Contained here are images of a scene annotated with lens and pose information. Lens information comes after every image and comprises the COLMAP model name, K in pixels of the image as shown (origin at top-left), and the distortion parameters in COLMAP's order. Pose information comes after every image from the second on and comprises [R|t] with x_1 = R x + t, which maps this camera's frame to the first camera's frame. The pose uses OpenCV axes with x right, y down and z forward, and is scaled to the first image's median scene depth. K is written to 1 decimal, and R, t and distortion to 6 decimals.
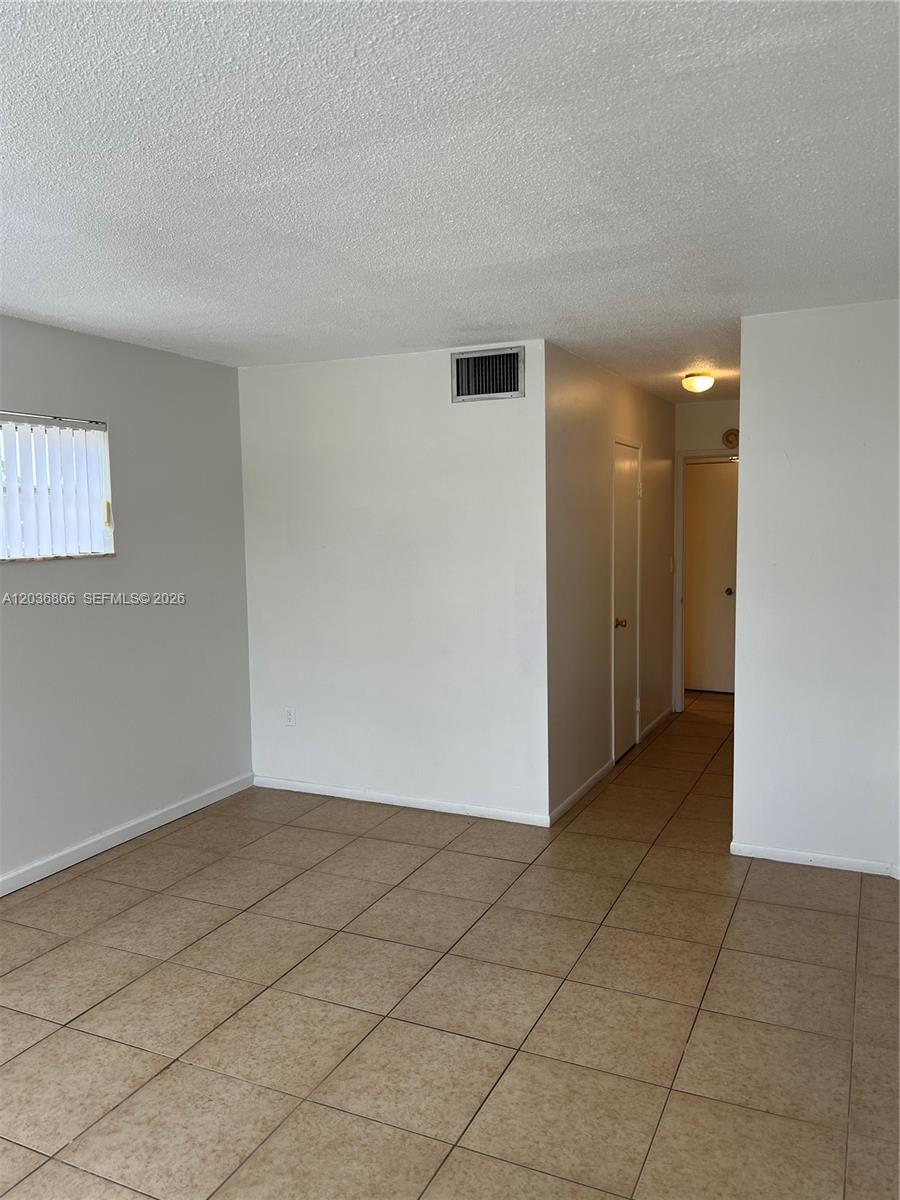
lens RADIAL K [[910.9, 0, 449.1], [0, 910.9, 609.8], [0, 0, 1]] dist [0.061968, -0.070353]
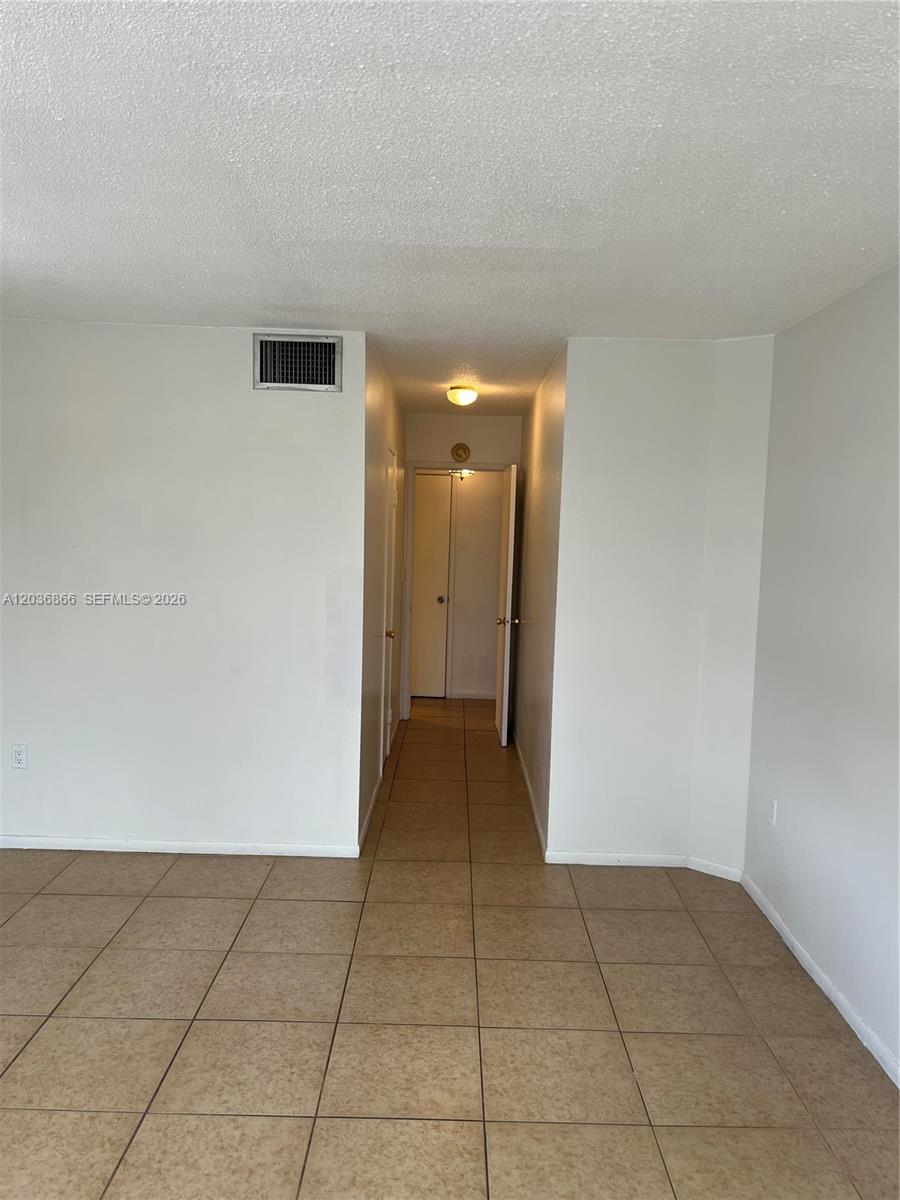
lens RADIAL K [[910.9, 0, 454.7], [0, 910.9, 599.6], [0, 0, 1]] dist [0.061968, -0.070353]
pose [[0.900297, 0.006699, 0.435225, -0.220725], [-0.000182, 0.999887, -0.015013, -0.009939], [-0.435277, 0.013437, 0.900197, 0.127110]]
